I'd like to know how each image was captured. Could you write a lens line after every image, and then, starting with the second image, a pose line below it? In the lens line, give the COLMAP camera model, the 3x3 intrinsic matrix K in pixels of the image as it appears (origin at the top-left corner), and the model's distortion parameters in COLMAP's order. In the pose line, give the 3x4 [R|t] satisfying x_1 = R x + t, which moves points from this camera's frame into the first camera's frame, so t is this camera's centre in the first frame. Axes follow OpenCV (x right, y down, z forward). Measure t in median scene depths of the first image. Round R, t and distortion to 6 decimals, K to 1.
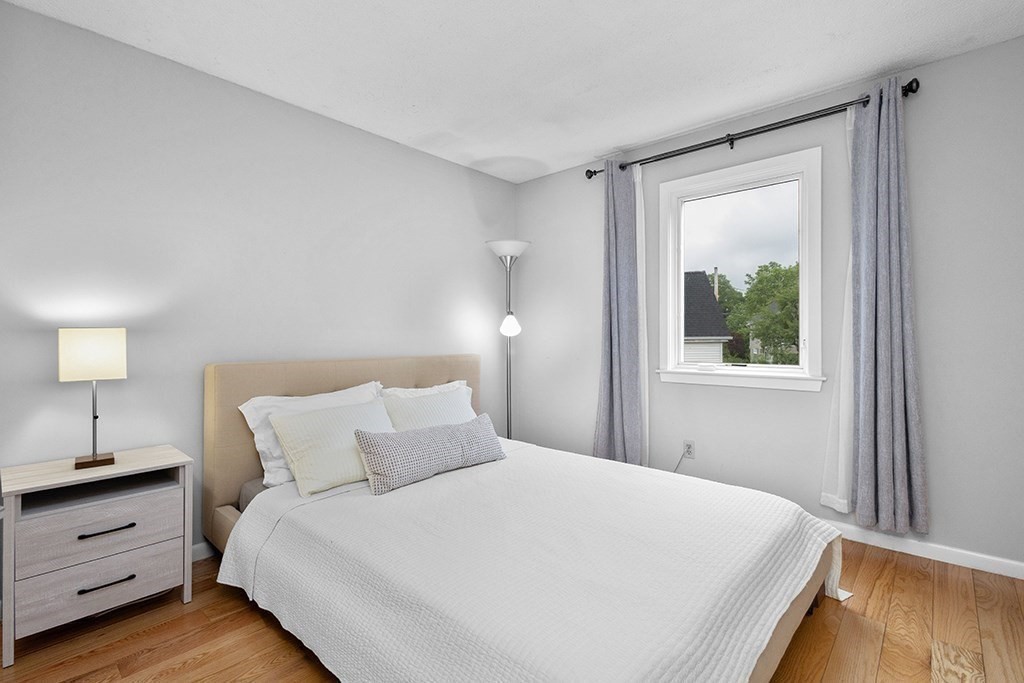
lens RADIAL K [[469.5, 0, 513.9], [0, 469.5, 339.5], [0, 0, 1]] dist [0.004875, 0.000501]
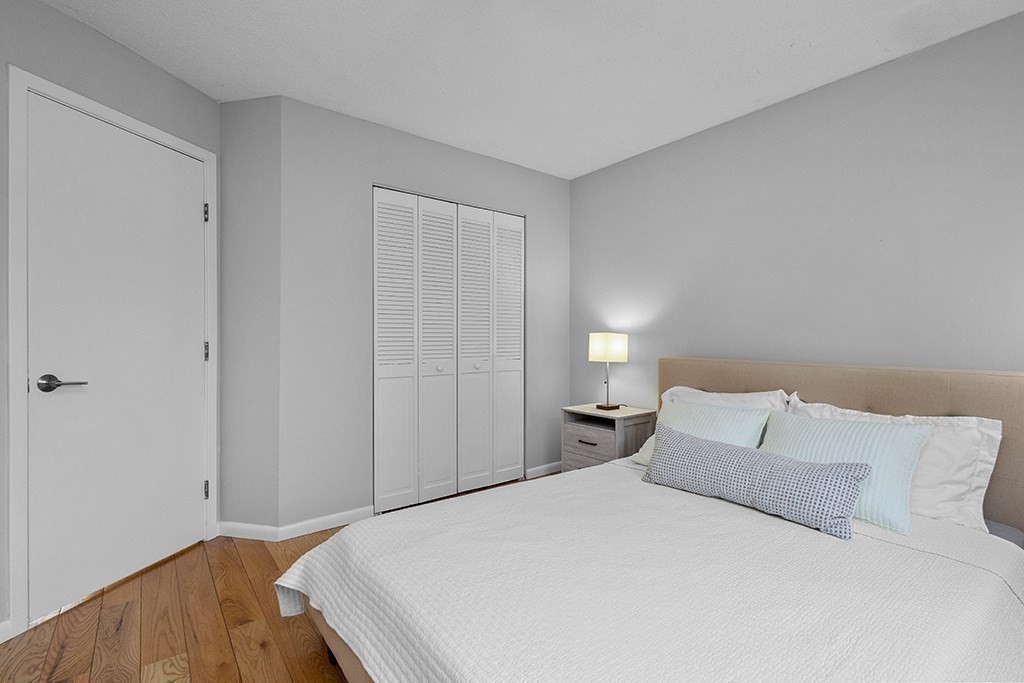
lens RADIAL K [[469.5, 0, 517.8], [0, 469.5, 338.5], [0, 0, 1]] dist [0.004875, 0.000501]
pose [[-0.174624, 0.005742, -0.984618, 0.866967], [-0.002576, 0.999977, 0.006288, -0.015297], [0.984632, 0.003634, -0.174606, 0.898471]]
